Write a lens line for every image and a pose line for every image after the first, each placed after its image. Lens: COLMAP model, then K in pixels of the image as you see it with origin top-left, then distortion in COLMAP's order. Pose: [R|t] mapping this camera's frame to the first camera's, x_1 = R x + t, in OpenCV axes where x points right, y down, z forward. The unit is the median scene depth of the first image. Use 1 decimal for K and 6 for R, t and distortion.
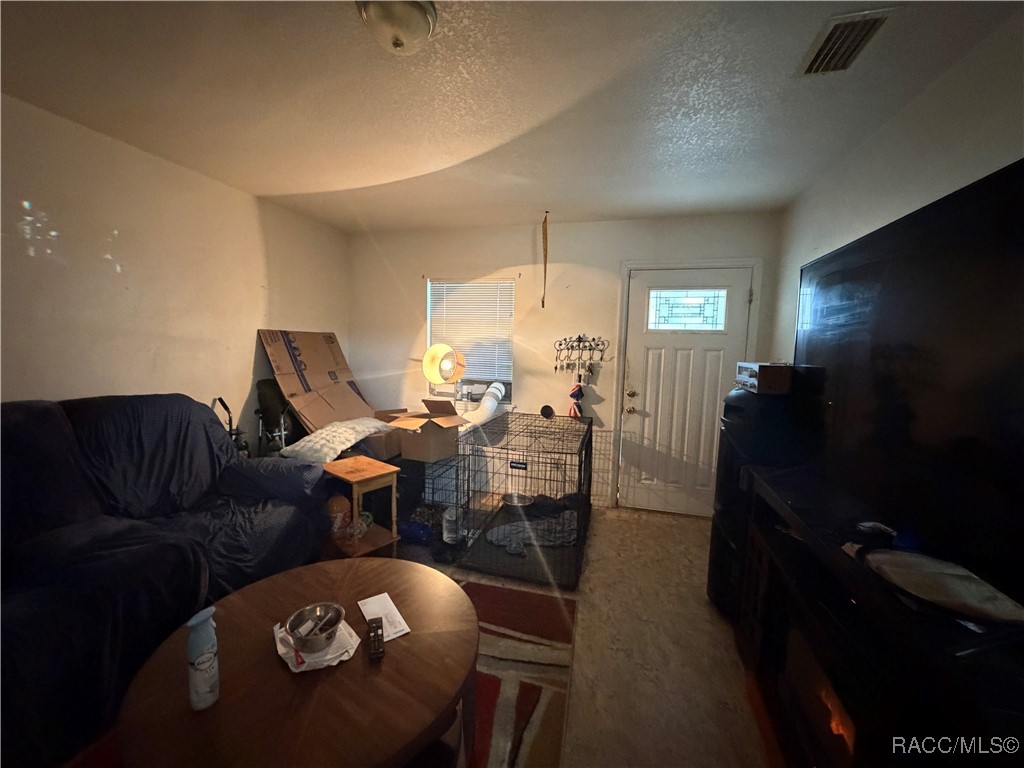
lens RADIAL K [[407.4, 0, 510.4], [0, 407.4, 385.7], [0, 0, 1]] dist [-0.001486, 0.000480]
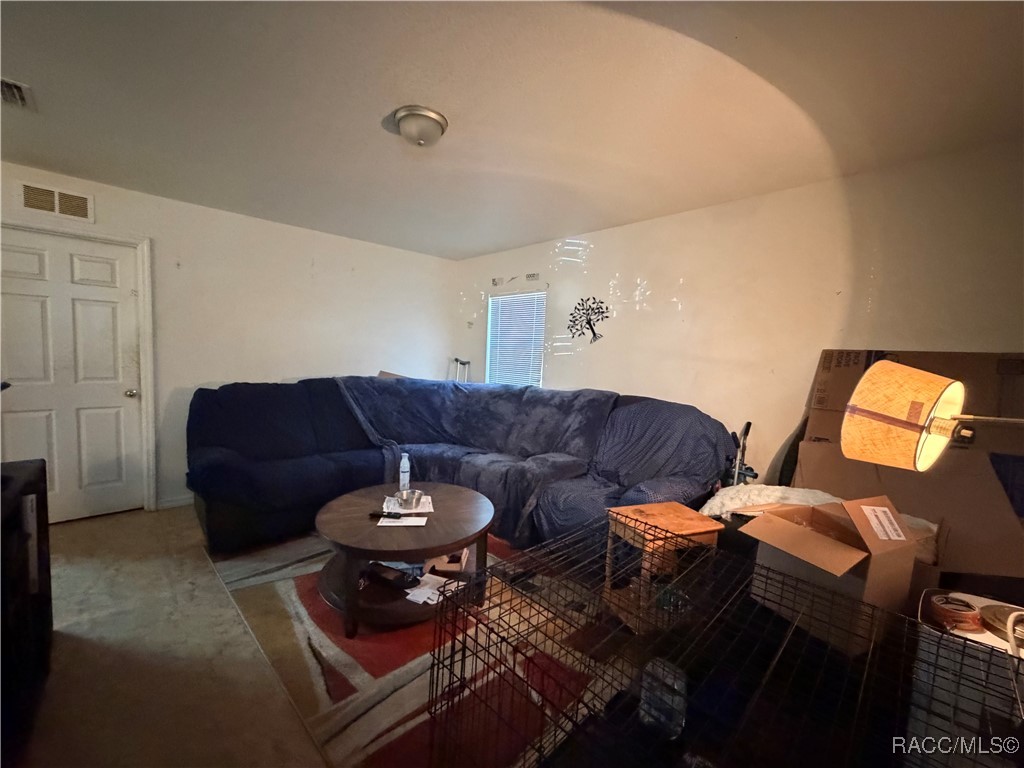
lens RADIAL K [[407.4, 0, 510.4], [0, 407.4, 385.7], [0, 0, 1]] dist [-0.001486, 0.000480]
pose [[-0.511466, 0.020872, -0.859050, 0.609694], [-0.144418, 0.983397, 0.109878, -0.123412], [0.847081, 0.180261, -0.499960, 1.562055]]
